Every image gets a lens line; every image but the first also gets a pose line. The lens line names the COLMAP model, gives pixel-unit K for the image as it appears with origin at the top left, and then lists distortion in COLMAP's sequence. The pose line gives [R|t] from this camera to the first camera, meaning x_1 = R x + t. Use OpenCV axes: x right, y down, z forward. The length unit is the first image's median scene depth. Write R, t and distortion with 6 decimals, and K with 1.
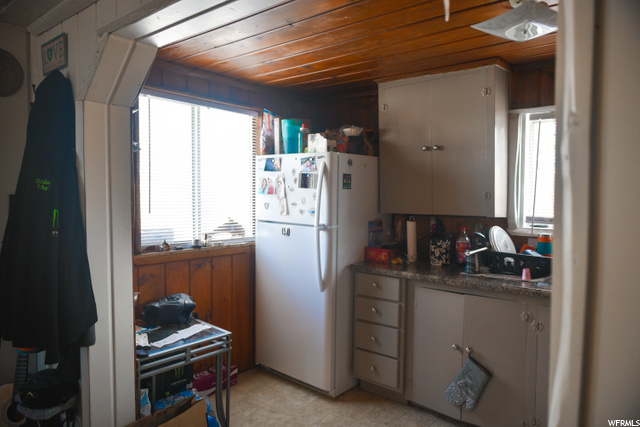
lens RADIAL K [[436.8, 0, 322.2], [0, 436.8, 213.7], [0, 0, 1]] dist [-0.001588, -0.000780]
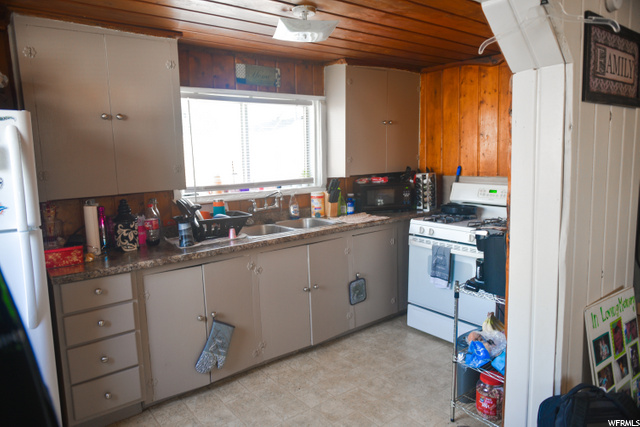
lens RADIAL K [[436.8, 0, 322.2], [0, 436.8, 213.7], [0, 0, 1]] dist [-0.001588, -0.000780]
pose [[0.198357, -0.138605, 0.970280, -0.547903], [0.085689, 0.988612, 0.123706, -0.035000], [-0.976377, 0.058604, 0.207975, 0.455981]]
